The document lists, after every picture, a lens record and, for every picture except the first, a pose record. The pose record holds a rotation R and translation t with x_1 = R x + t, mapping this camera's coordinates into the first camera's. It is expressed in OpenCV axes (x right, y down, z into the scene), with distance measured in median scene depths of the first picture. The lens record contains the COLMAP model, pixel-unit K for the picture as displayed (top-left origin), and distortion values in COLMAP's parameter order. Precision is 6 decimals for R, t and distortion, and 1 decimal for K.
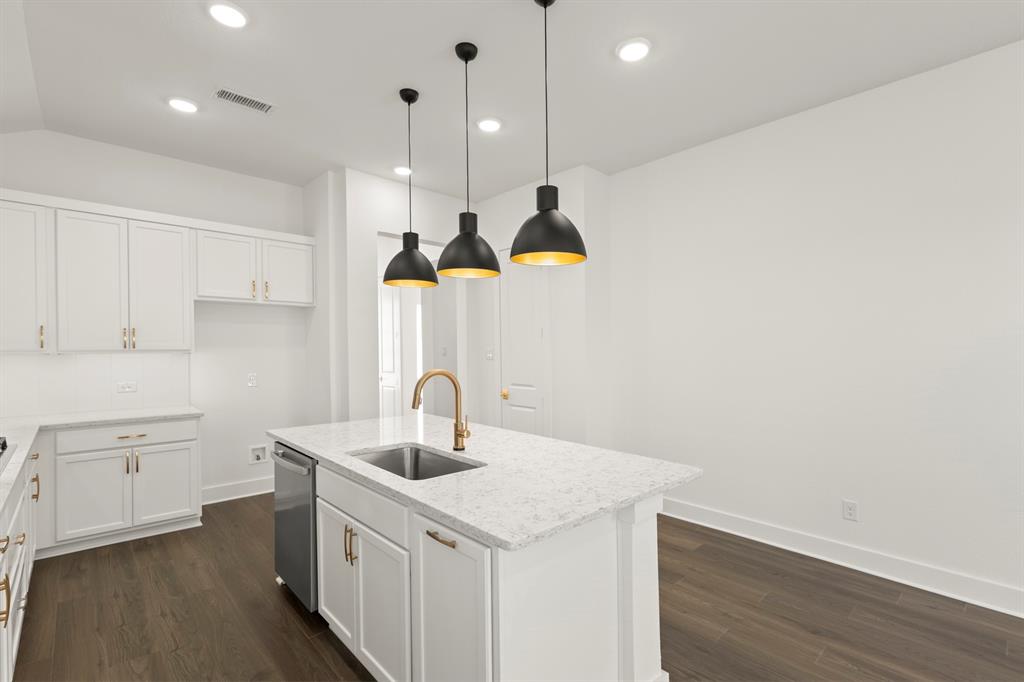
lens RADIAL K [[478.7, 0, 514.8], [0, 478.7, 344.7], [0, 0, 1]] dist [-0.002324, 0.000061]
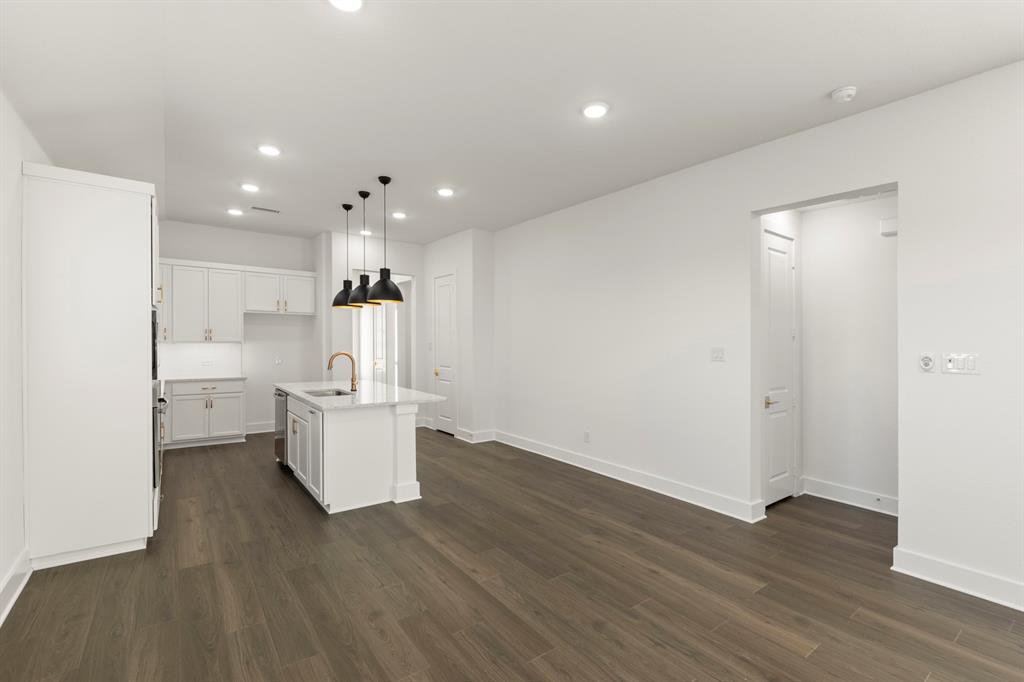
lens RADIAL K [[452.4, 0, 508.7], [0, 452.4, 341.9], [0, 0, 1]] dist [-0.001280, -0.000209]
pose [[0.995045, 0.011016, -0.098813, 0.513403], [-0.010373, 0.999922, 0.007018, -0.010436], [0.098882, -0.005958, 0.995081, -0.612122]]
